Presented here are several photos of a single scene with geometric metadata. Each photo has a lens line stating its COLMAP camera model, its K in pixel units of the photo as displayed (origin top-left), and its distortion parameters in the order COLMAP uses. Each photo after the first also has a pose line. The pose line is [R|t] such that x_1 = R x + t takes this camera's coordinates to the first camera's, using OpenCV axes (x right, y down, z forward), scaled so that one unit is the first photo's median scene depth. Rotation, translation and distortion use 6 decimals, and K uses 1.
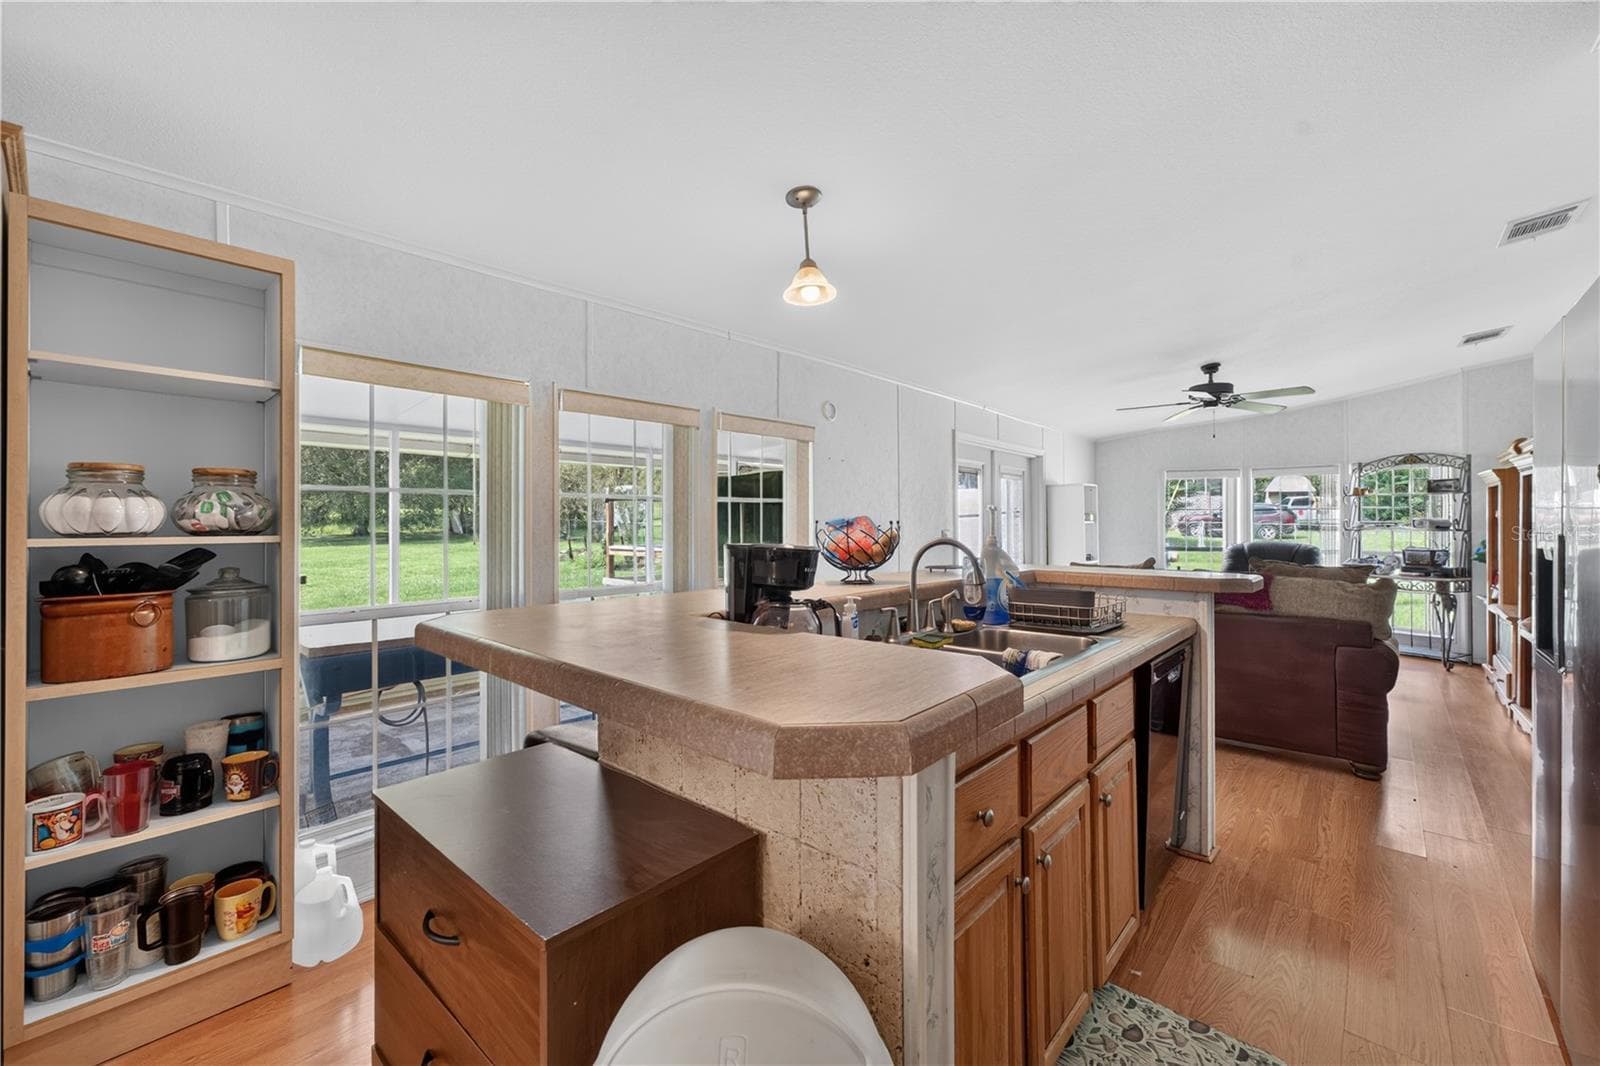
lens RADIAL K [[648.2, 0, 791.7], [0, 648.2, 526.7], [0, 0, 1]] dist [-0.025191, 0.016108]
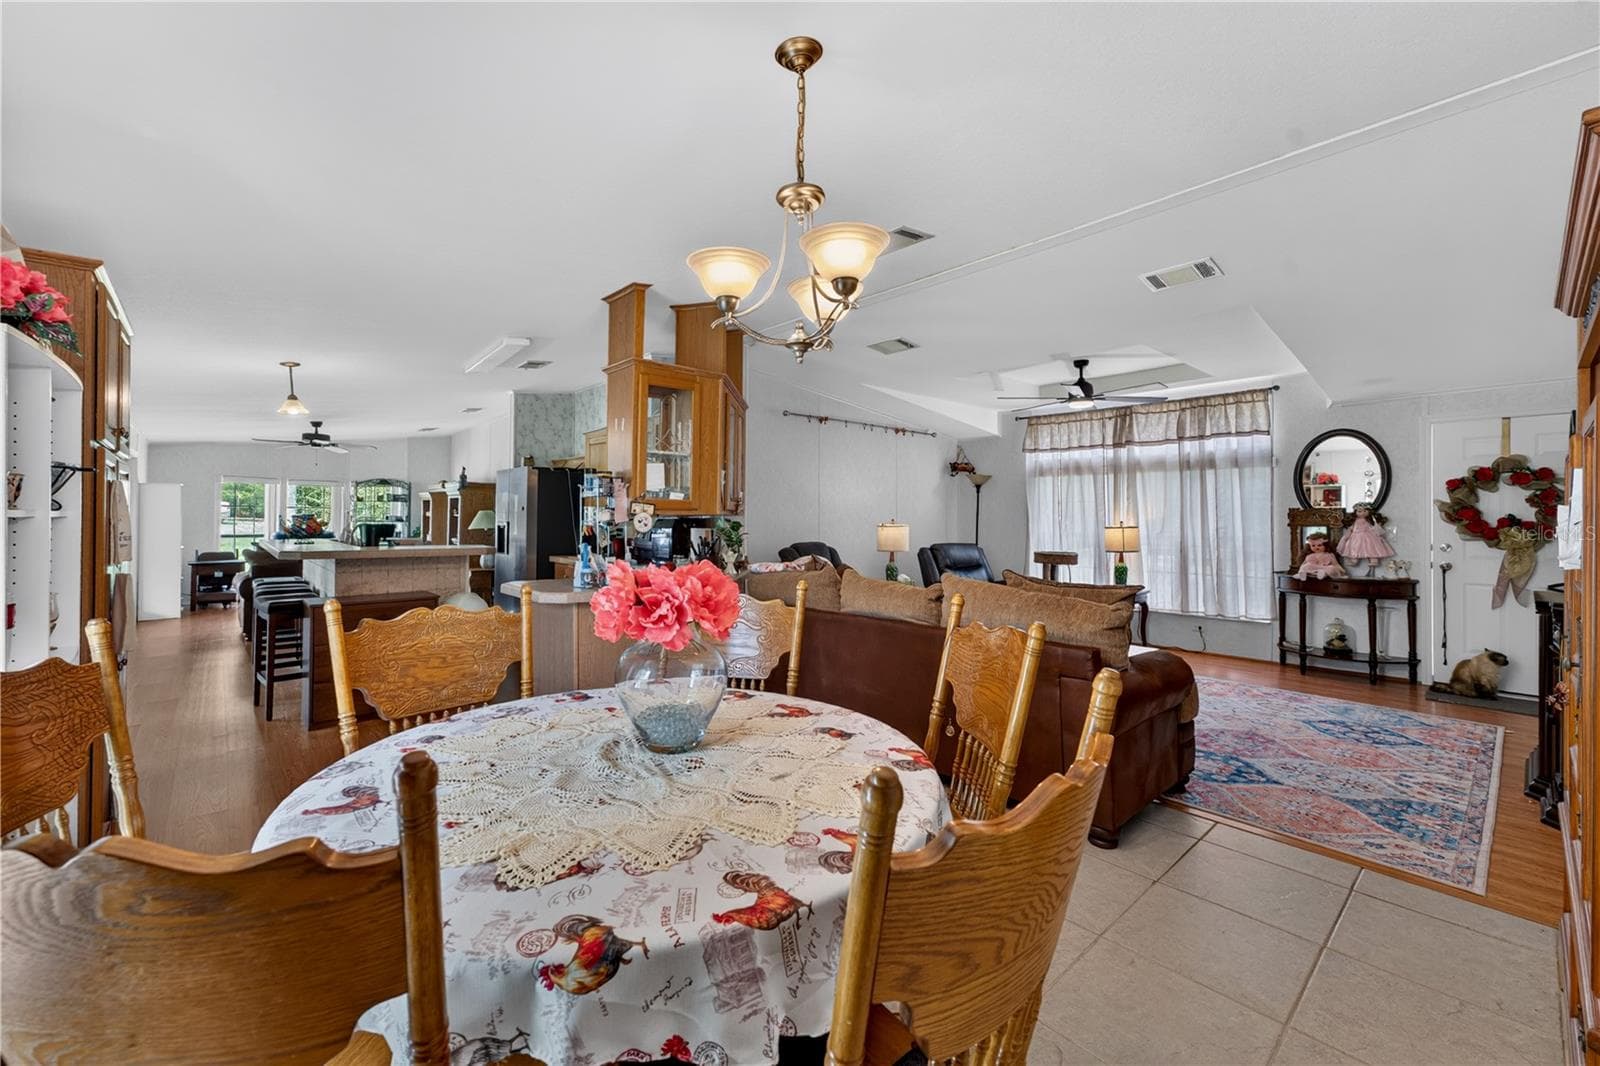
lens RADIAL K [[648.2, 0, 791.7], [0, 648.2, 526.7], [0, 0, 1]] dist [-0.025191, 0.016108]
pose [[0.113563, -0.004430, 0.993521, -0.835148], [-0.004014, 0.999980, 0.004917, 0.005400], [-0.993523, -0.004546, 0.113542, -0.395426]]
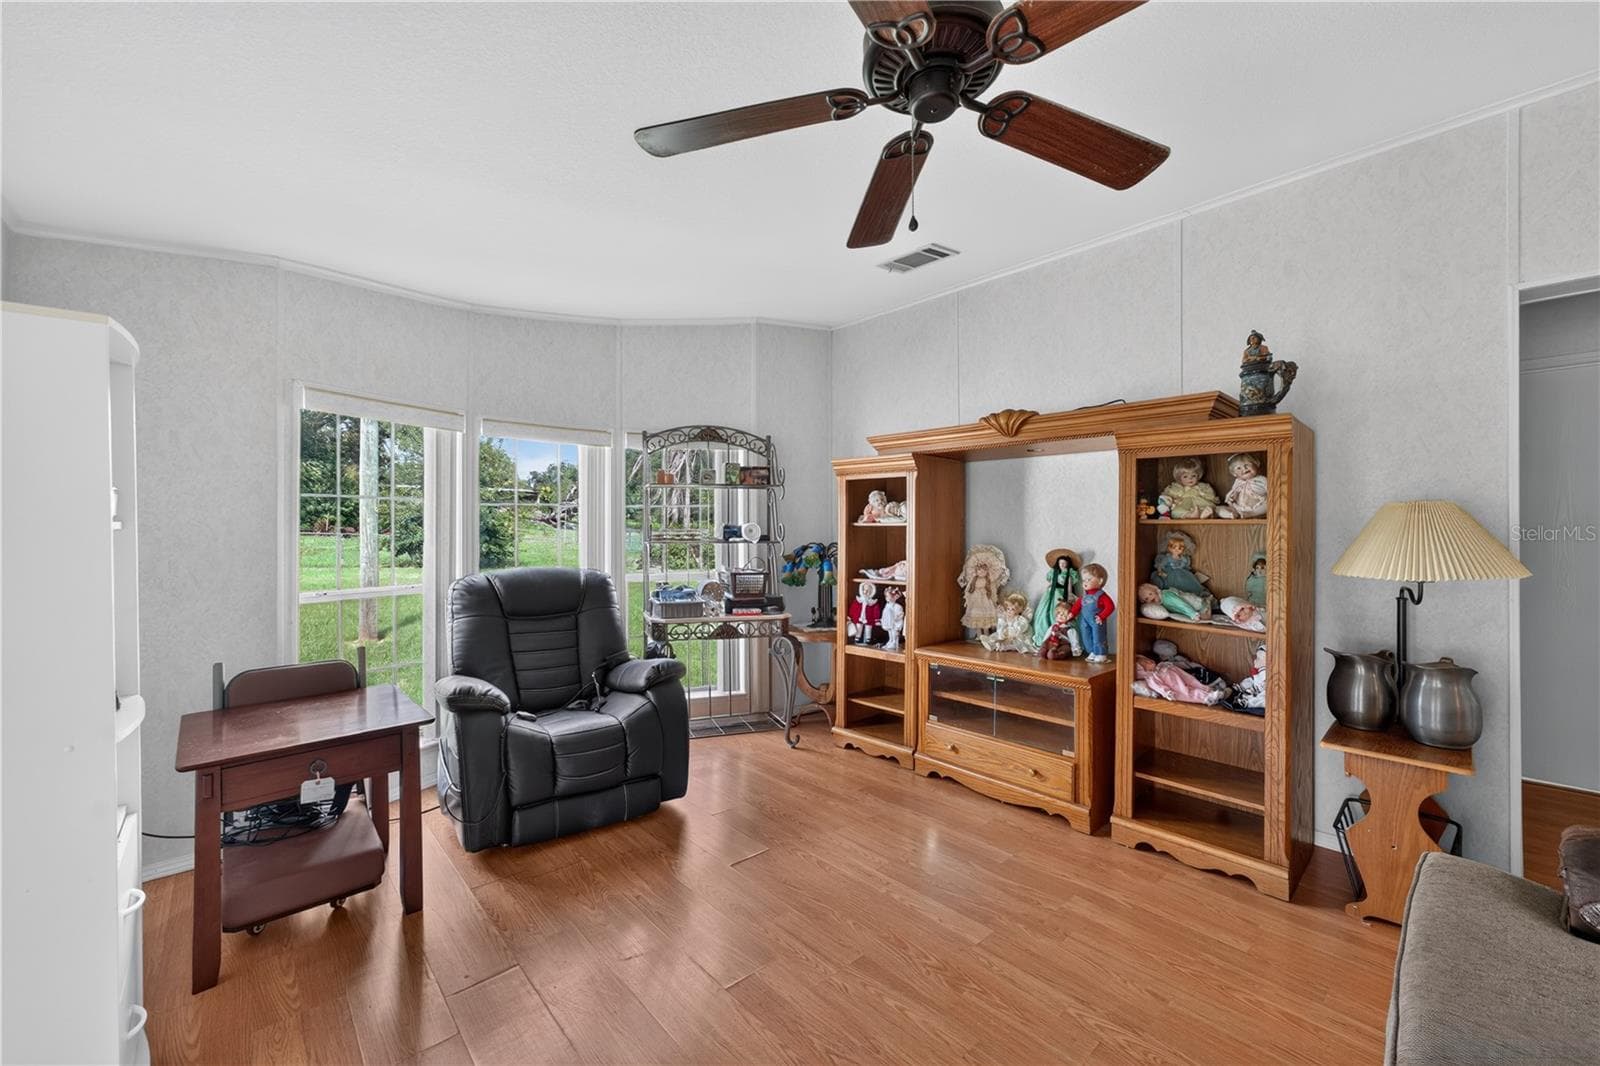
lens RADIAL K [[632.8, 0, 801.0], [0, 632.8, 527.7], [0, 0, 1]] dist [0.001626, 0.000581]
pose [[0.115728, 0.017530, 0.993126, 0.381412], [-0.002438, 0.999846, -0.017364, 0.007926], [-0.993278, -0.000411, 0.115753, 1.031546]]
